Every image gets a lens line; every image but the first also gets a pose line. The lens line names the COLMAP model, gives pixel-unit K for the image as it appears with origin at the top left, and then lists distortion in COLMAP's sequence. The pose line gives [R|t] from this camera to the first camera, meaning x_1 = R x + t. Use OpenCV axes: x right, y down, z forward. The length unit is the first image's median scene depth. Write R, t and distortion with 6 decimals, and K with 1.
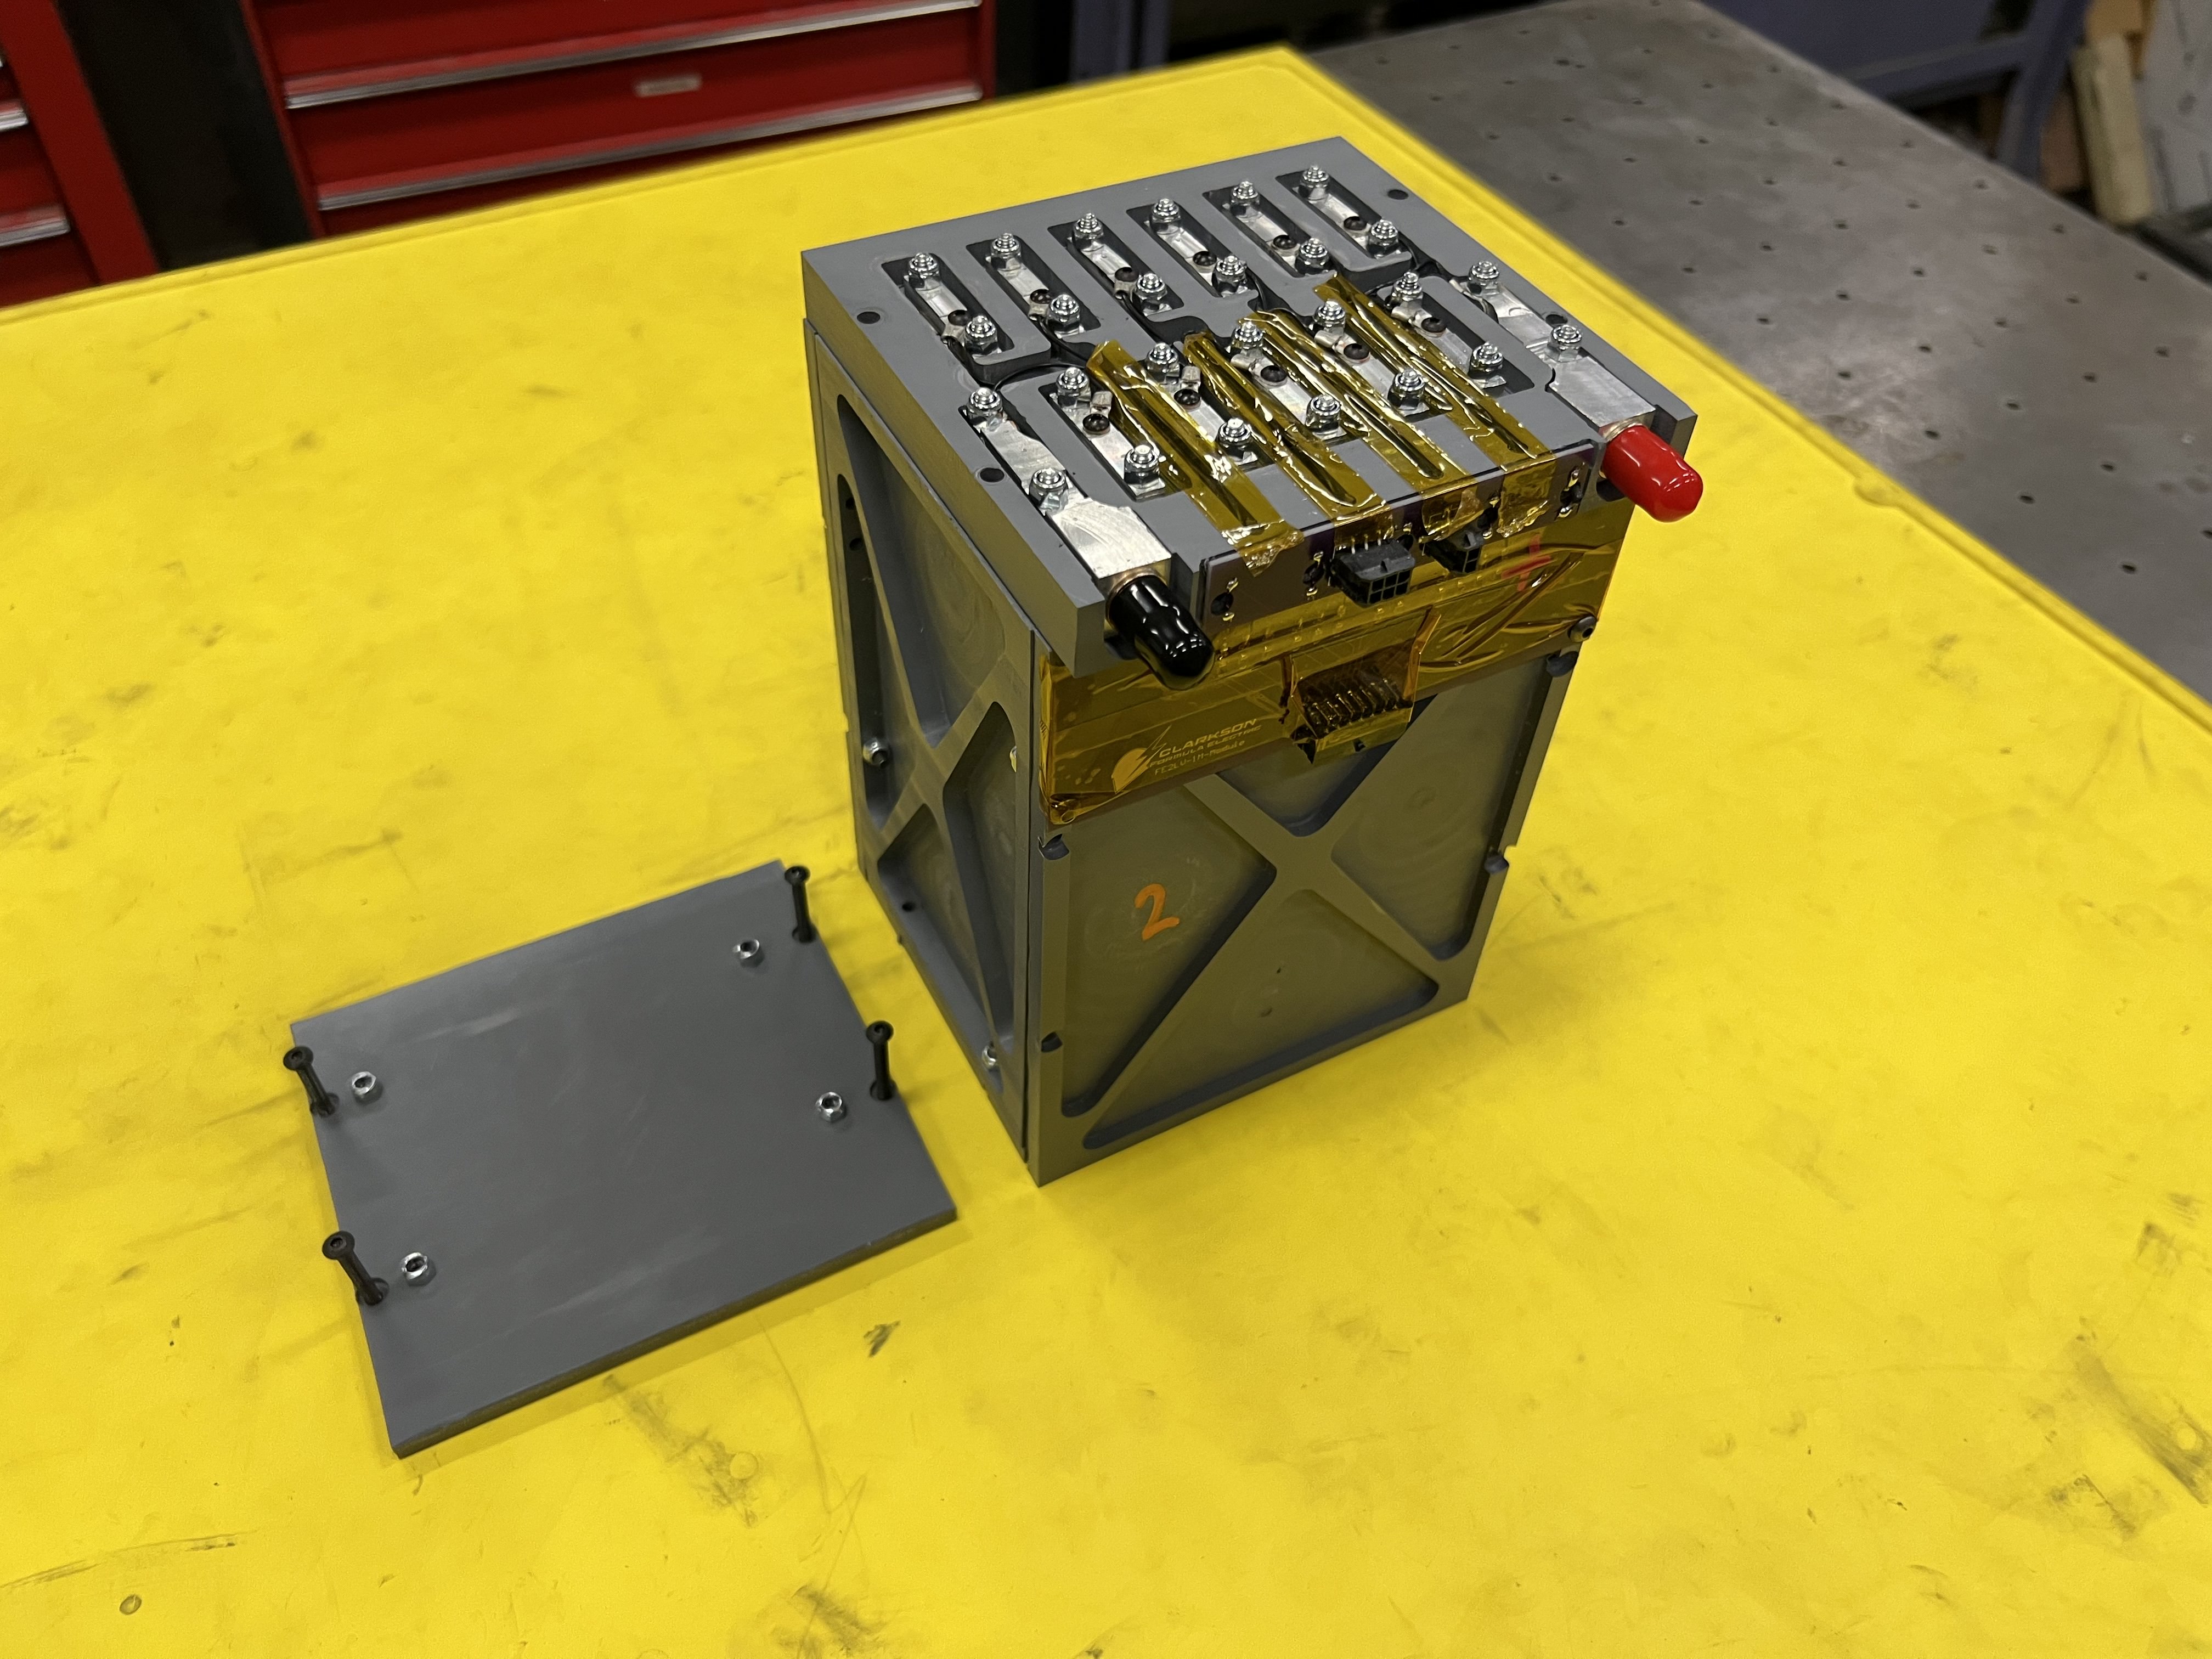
lens RADIAL K [[1770.1, 0, 1106.0], [0, 1770.1, 829.5], [0, 0, 1]] dist [0.079194, -0.117163]
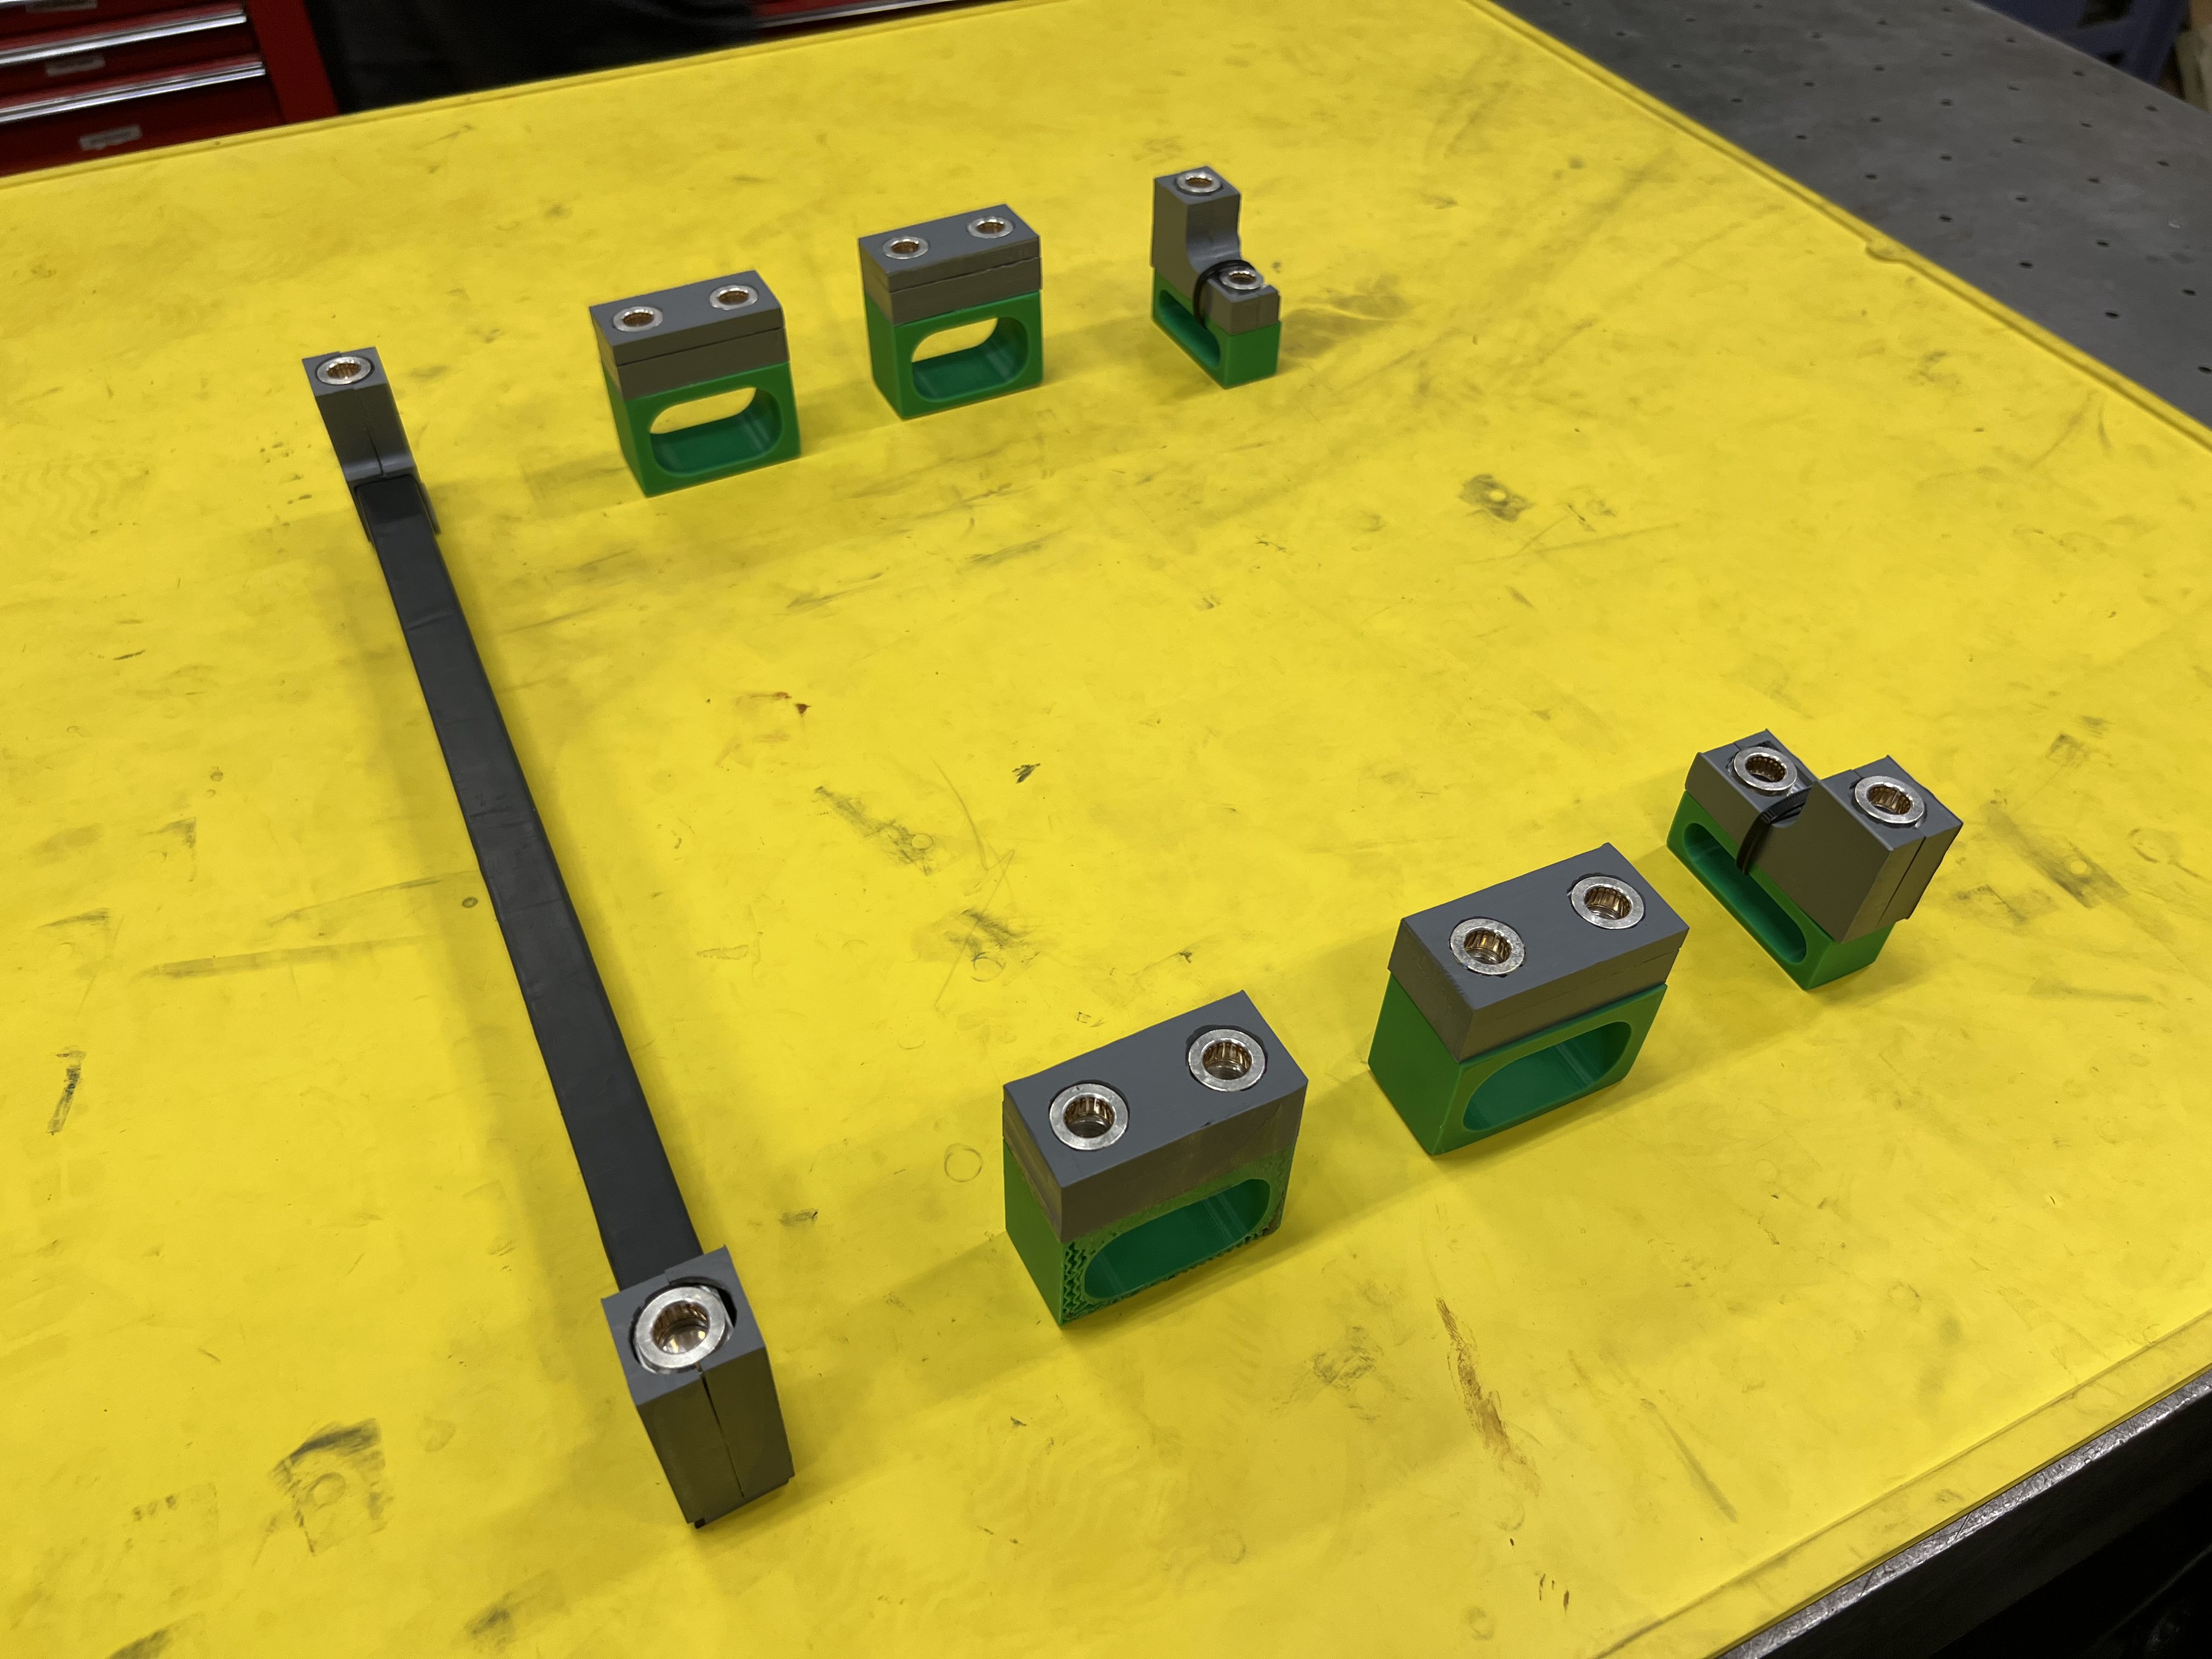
lens RADIAL K [[1770.1, 0, 1106.0], [0, 1770.1, 829.5], [0, 0, 1]] dist [0.079194, -0.117163]
pose [[0.997843, 0.012623, -0.064422, 0.011838], [-0.014471, 0.999495, -0.028299, 0.274342], [0.064032, 0.029170, 0.997521, -0.210205]]
